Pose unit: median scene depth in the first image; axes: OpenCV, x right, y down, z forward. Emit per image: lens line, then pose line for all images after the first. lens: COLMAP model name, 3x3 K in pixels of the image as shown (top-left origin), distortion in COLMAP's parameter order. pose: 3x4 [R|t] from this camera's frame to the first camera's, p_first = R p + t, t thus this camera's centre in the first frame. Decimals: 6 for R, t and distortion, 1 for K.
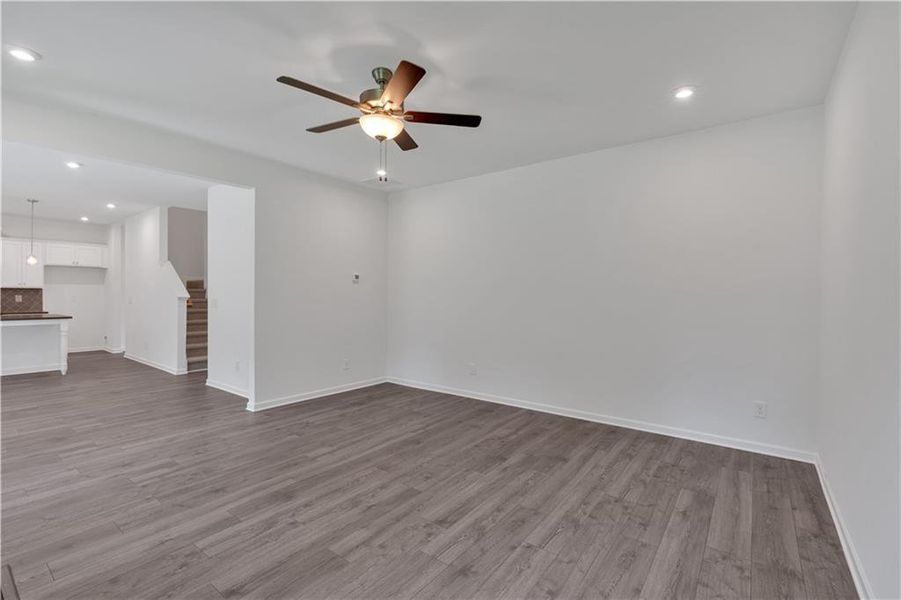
lens RADIAL K [[403.9, 0, 452.6], [0, 403.9, 298.1], [0, 0, 1]] dist [-0.010808, 0.004015]
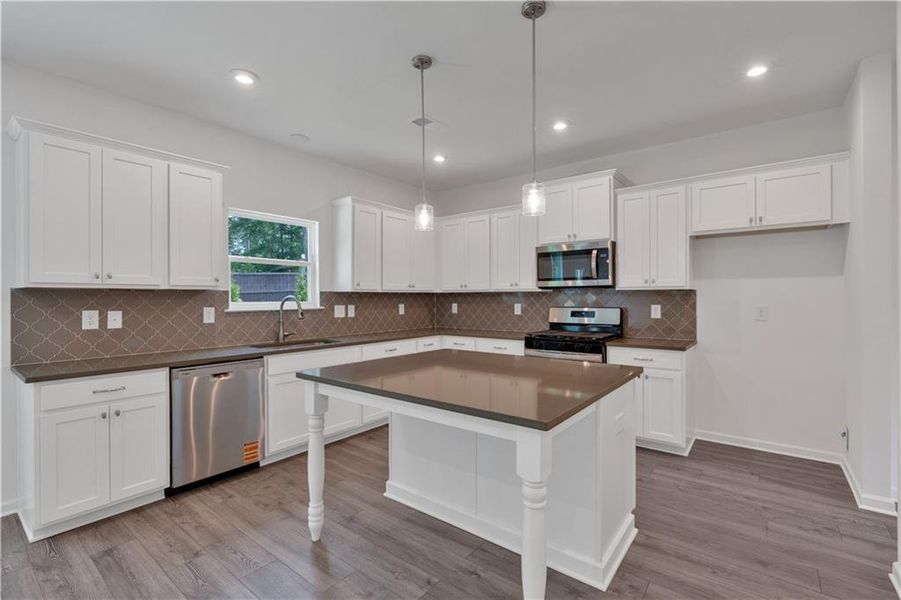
lens RADIAL K [[403.9, 0, 452.0], [0, 403.9, 298.5], [0, 0, 1]] dist [-0.010808, 0.004015]
pose [[-0.010486, -0.002689, -0.999941, -1.336615], [-0.004568, 0.999986, -0.002641, -0.027617], [0.999935, 0.004540, -0.010498, 1.714058]]
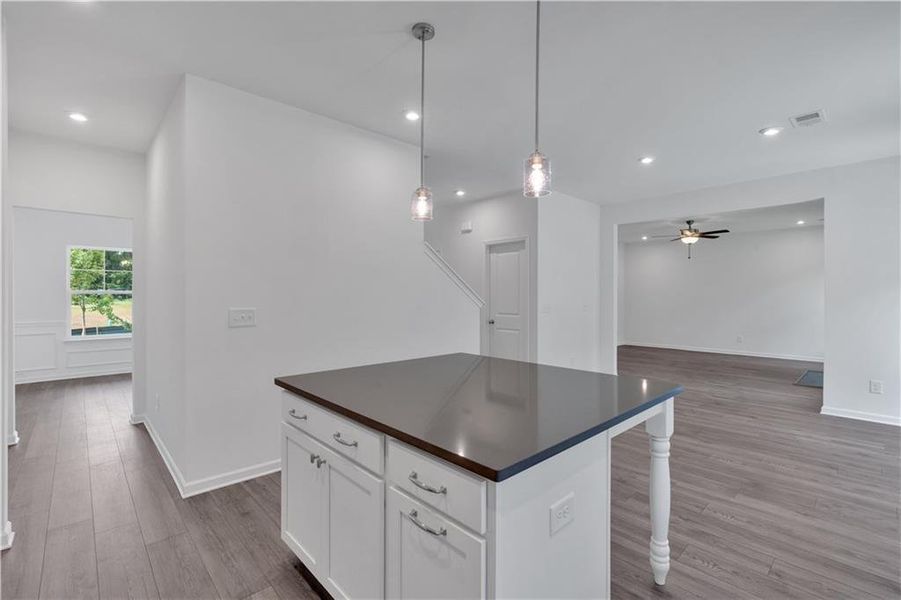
lens RADIAL K [[403.9, 0, 452.5], [0, 403.9, 299.9], [0, 0, 1]] dist [-0.010808, 0.004015]
pose [[0.170529, -0.006056, 0.985334, -2.517178], [0.010554, 0.999935, 0.004319, -0.030873], [-0.985296, 0.009662, 0.170581, 1.672471]]
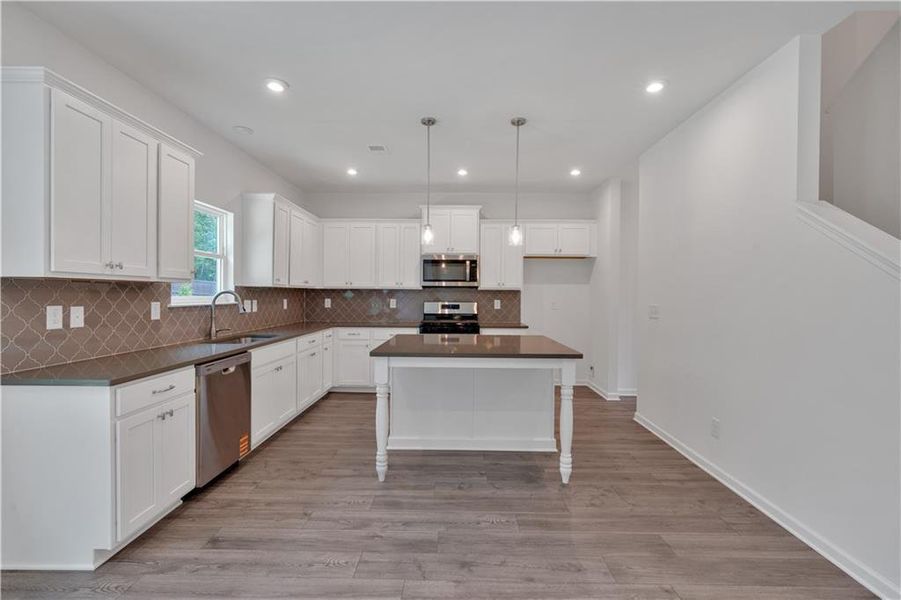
lens RADIAL K [[403.9, 0, 451.8], [0, 403.9, 298.5], [0, 0, 1]] dist [-0.010808, 0.004015]
pose [[0.593917, 0.008299, -0.804484, -1.229737], [-0.011540, 0.999932, 0.001796, -0.022772], [0.804444, 0.008217, 0.593972, 1.131593]]
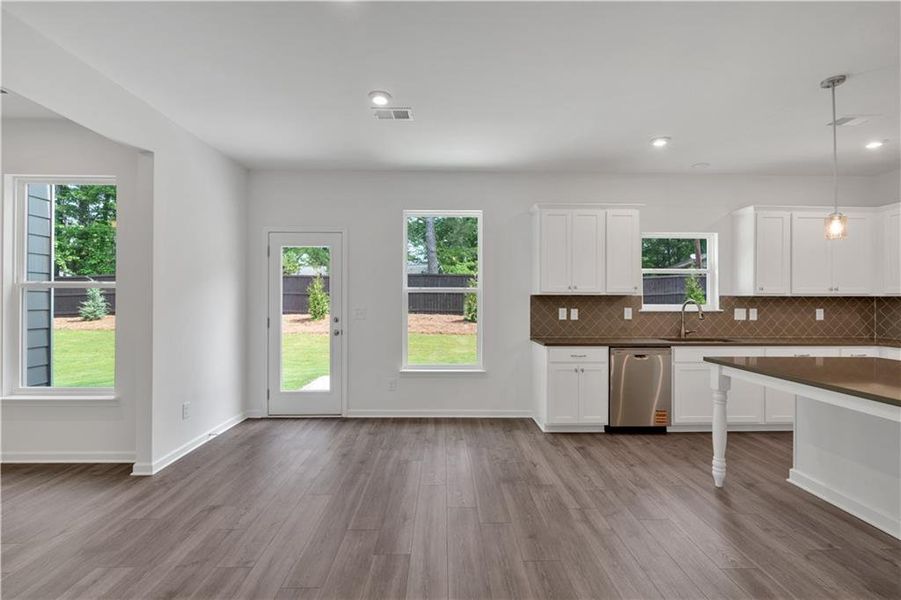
lens RADIAL K [[403.9, 0, 453.0], [0, 403.9, 297.5], [0, 0, 1]] dist [-0.010808, 0.004015]
pose [[-0.782004, -0.011768, -0.623163, -1.024635], [-0.012855, 0.999914, -0.002751, -0.029106], [0.623141, 0.005860, -0.782087, 1.797760]]
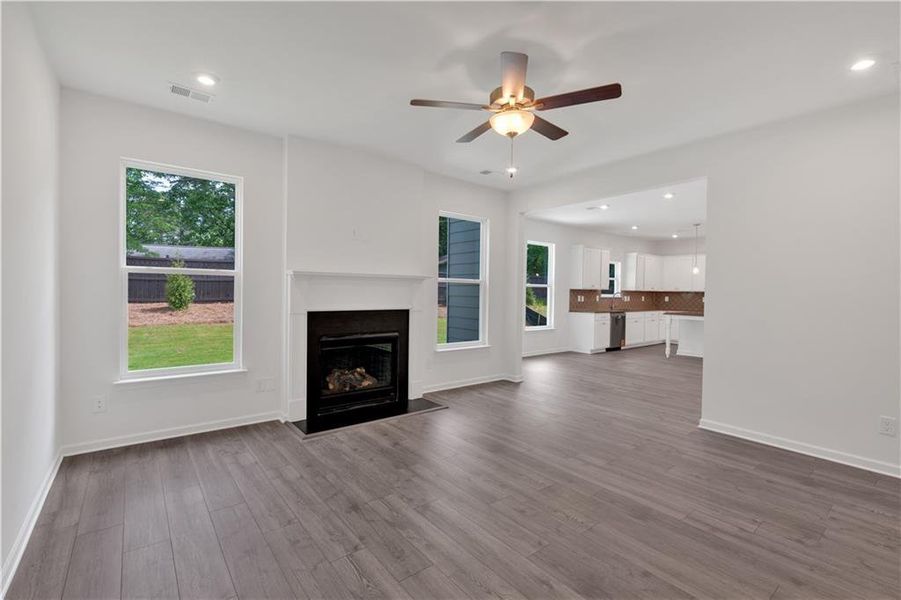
lens RADIAL K [[403.9, 0, 452.8], [0, 403.9, 297.8], [0, 0, 1]] dist [-0.010808, 0.004015]
pose [[-0.246143, 0.006867, -0.969209, 0.630055], [-0.025250, 0.999590, 0.013495, -0.004024], [0.968904, 0.027794, -0.245869, 0.852566]]
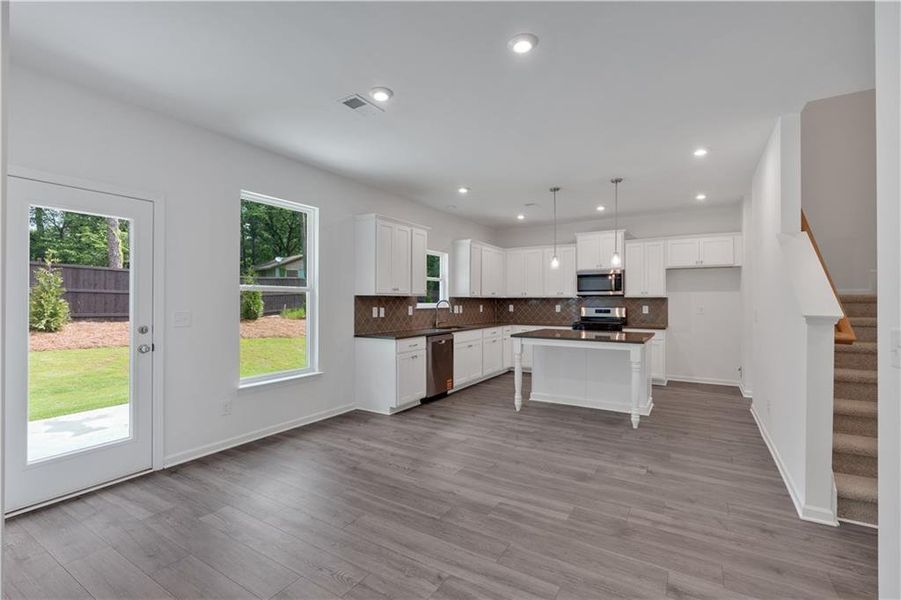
lens RADIAL K [[403.9, 0, 451.6], [0, 403.9, 298.3], [0, 0, 1]] dist [-0.010808, 0.004015]
pose [[0.104005, -0.010585, -0.994520, -0.610302], [-0.009328, 0.999889, -0.011618, -0.020715], [0.994533, 0.010486, 0.103895, 1.128023]]
